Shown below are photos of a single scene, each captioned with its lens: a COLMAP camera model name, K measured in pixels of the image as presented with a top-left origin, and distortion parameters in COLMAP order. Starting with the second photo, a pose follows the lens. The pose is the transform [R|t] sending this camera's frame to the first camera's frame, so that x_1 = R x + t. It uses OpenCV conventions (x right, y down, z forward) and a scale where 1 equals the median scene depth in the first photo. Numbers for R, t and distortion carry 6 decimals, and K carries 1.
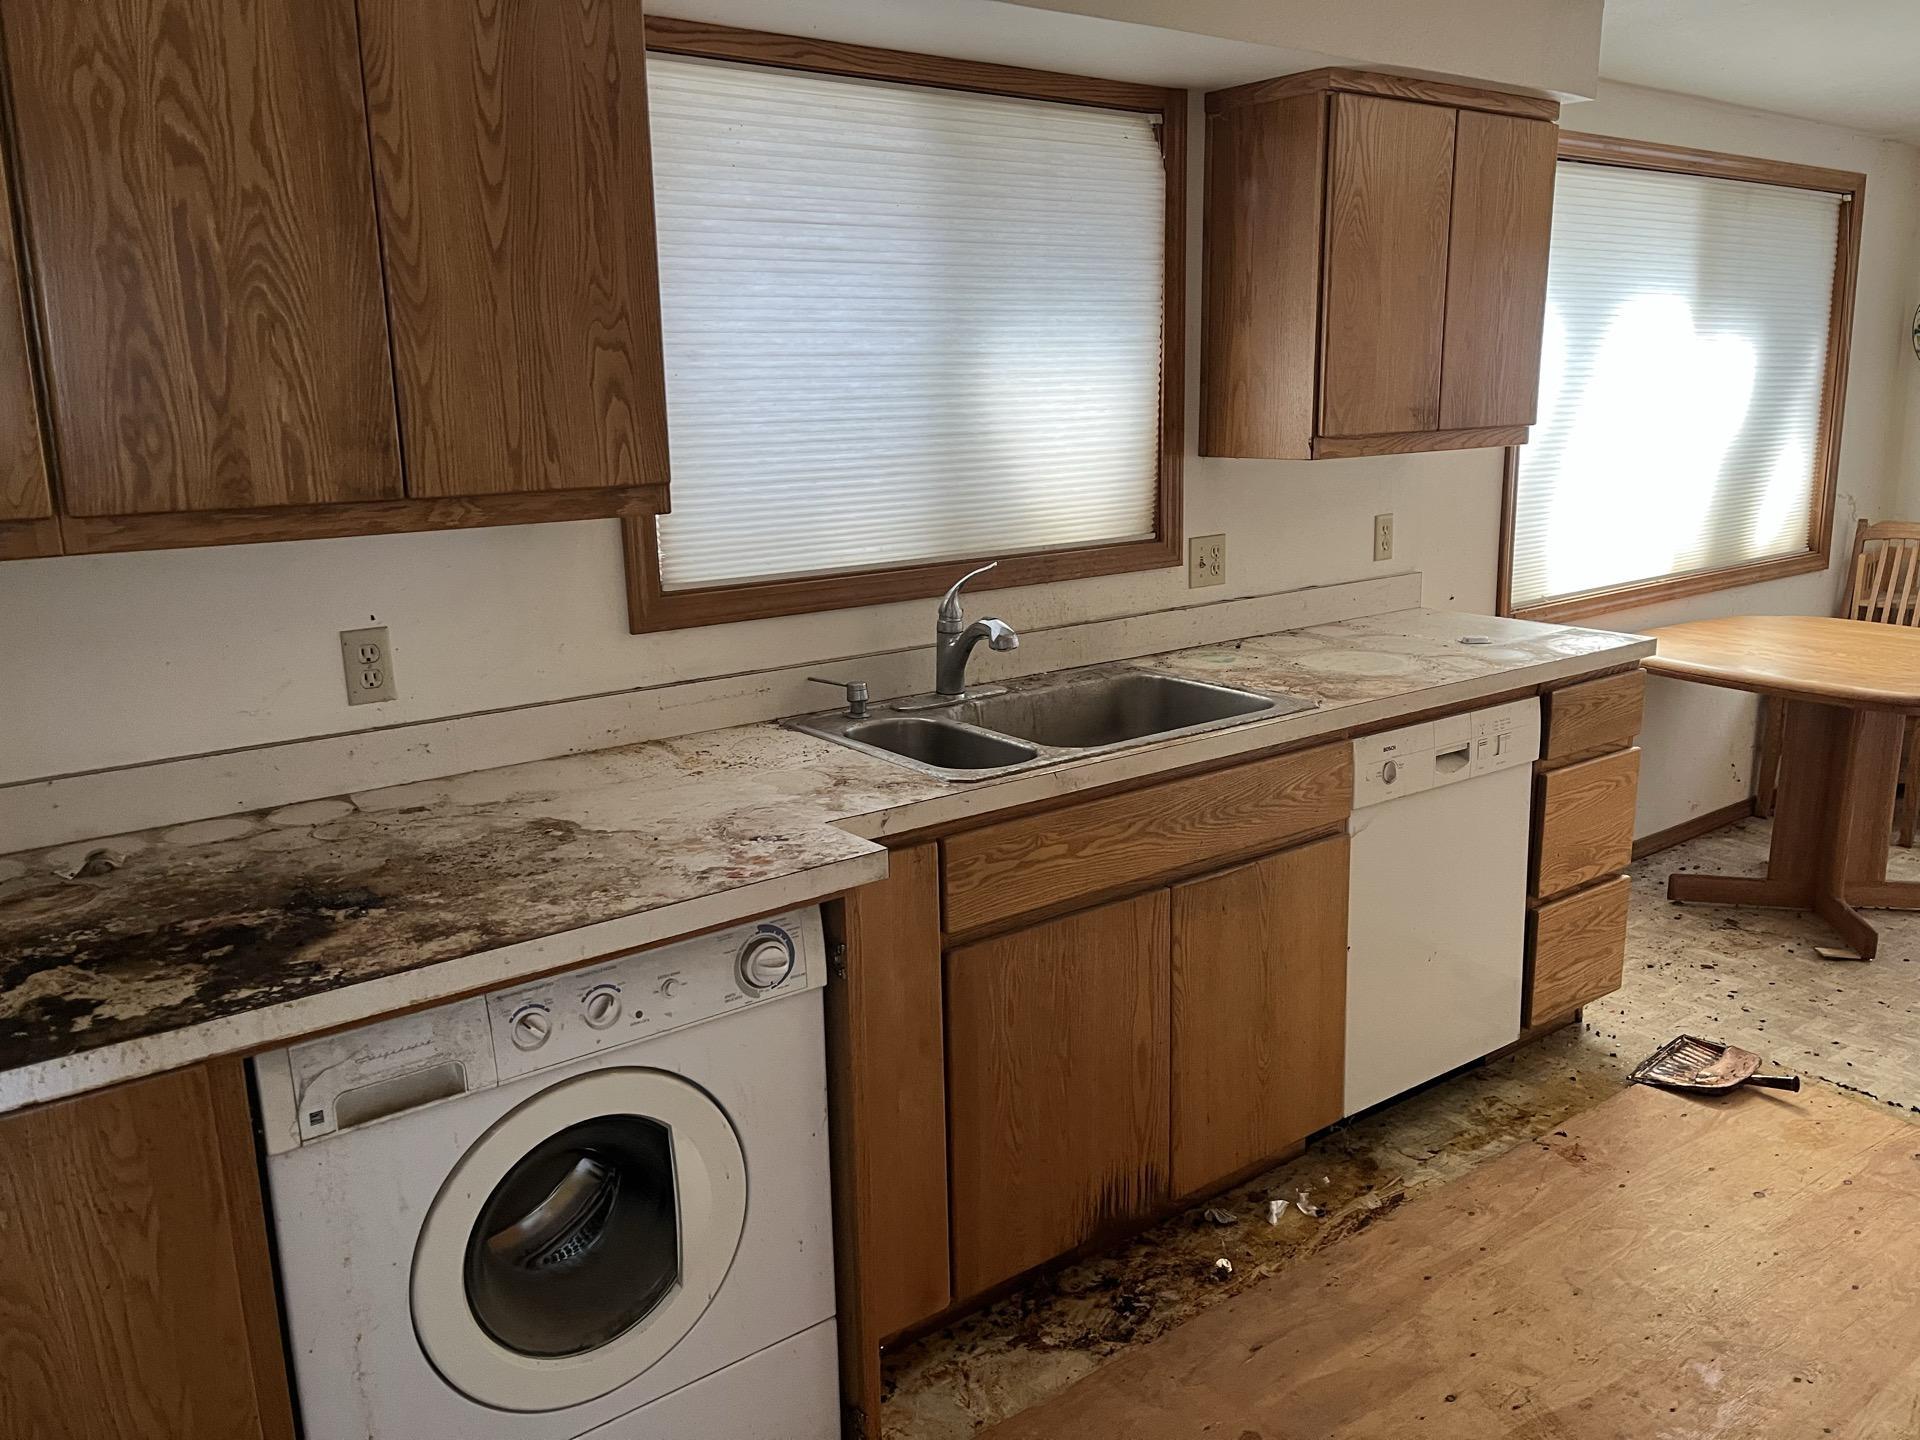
lens RADIAL K [[1404.0, 0, 960.0], [0, 1404.0, 720.0], [0, 0, 1]] dist [0.081815, -0.111784]
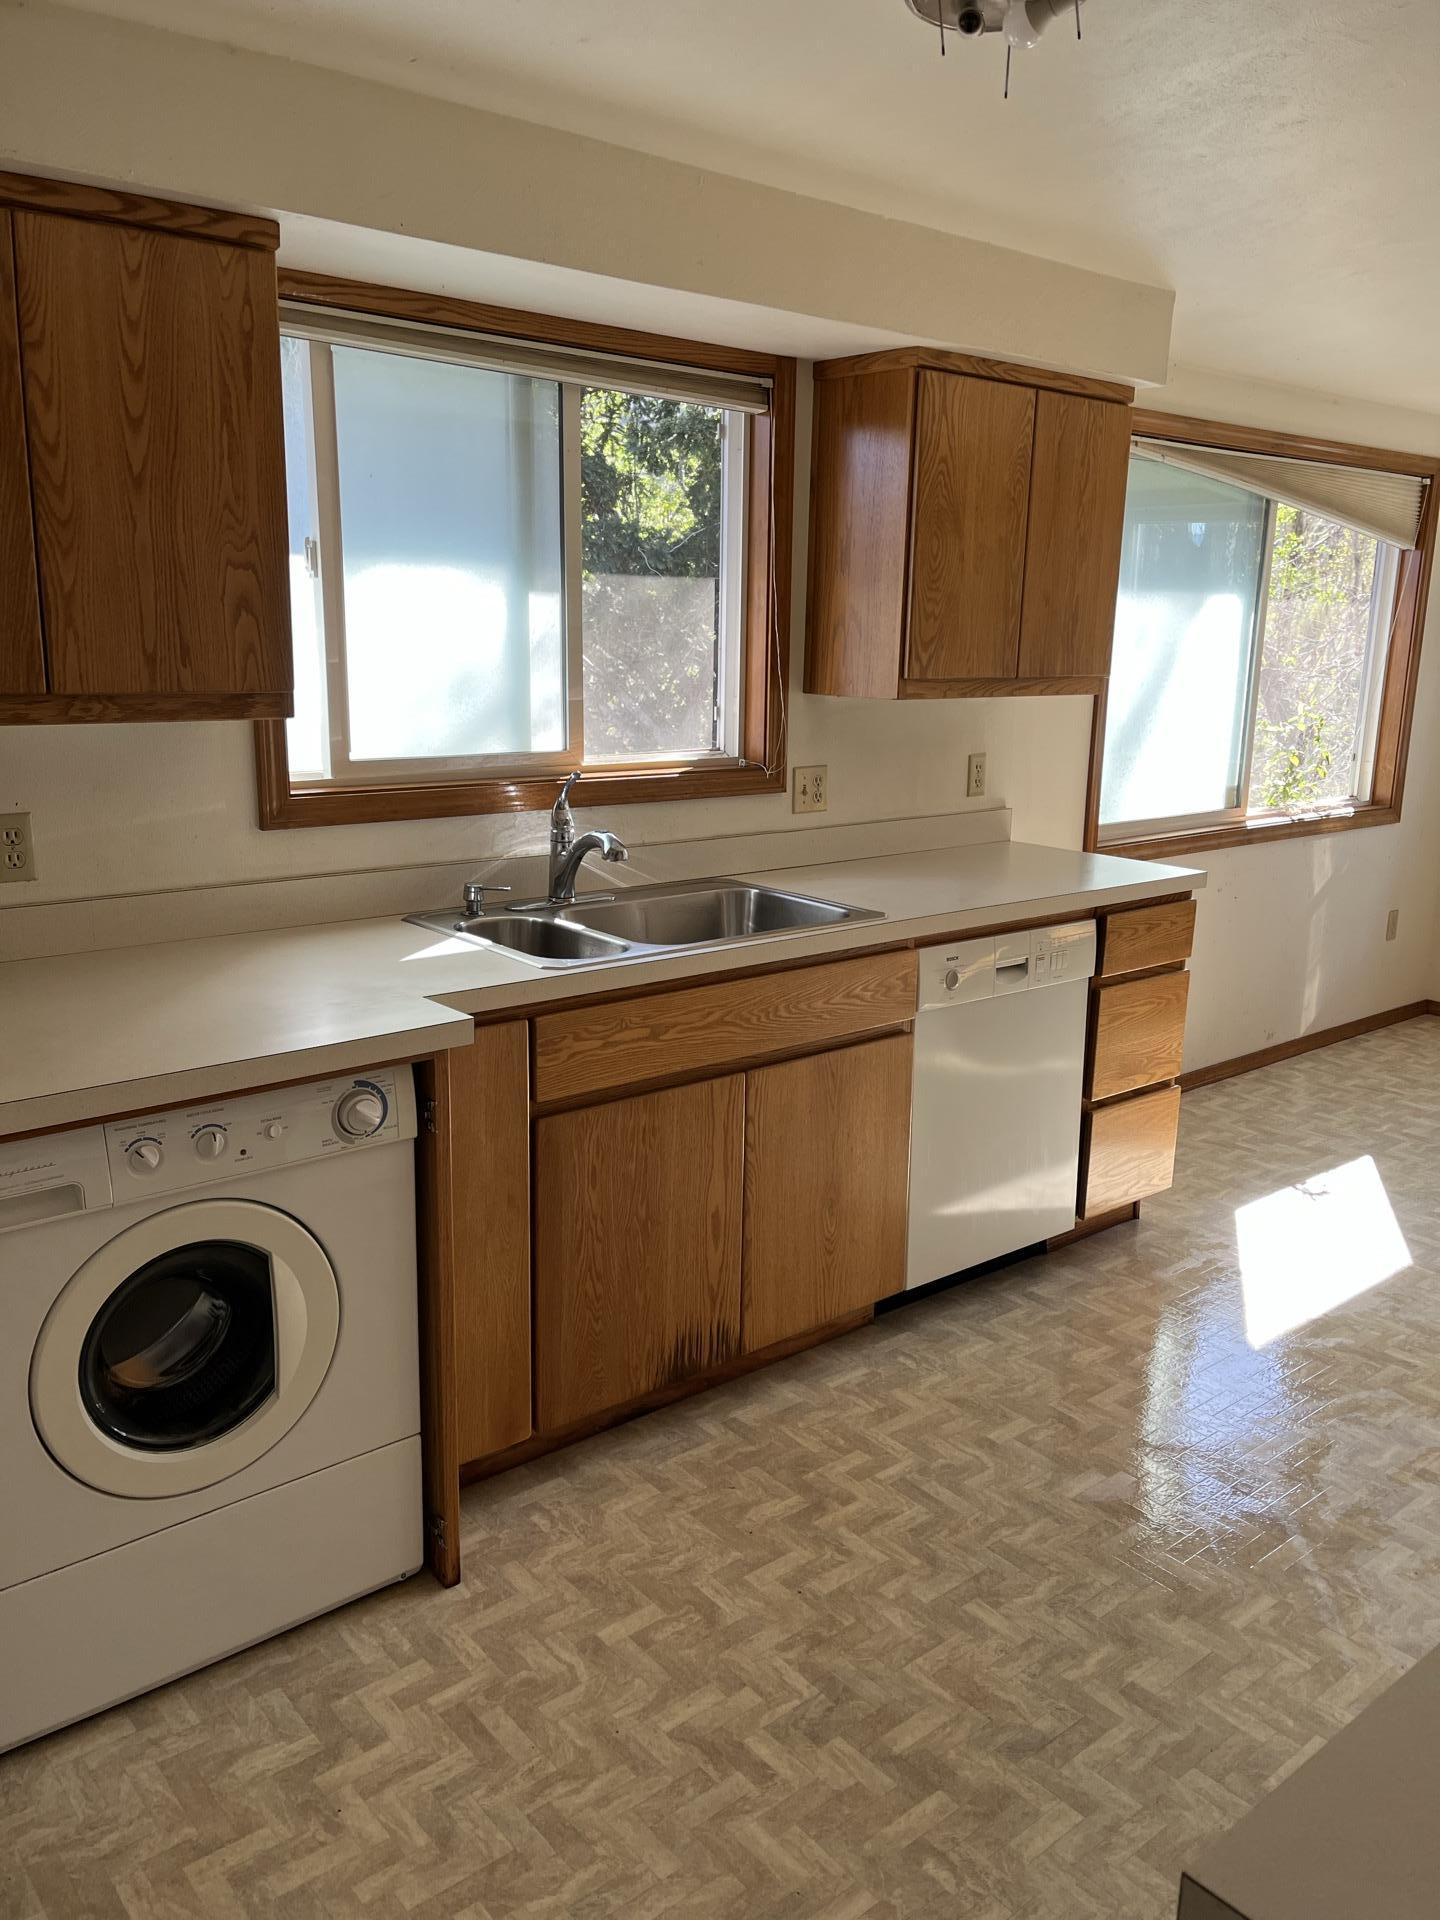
lens RADIAL K [[1404.0, 0, 720.0], [0, 1404.0, 960.0], [0, 0, 1]] dist [0.081815, -0.111784]
pose [[0.997894, 0.027627, 0.058692, 0.062494], [-0.027563, 0.999618, -0.001886, 0.033003], [-0.058721, 0.000265, 0.998274, -0.119071]]
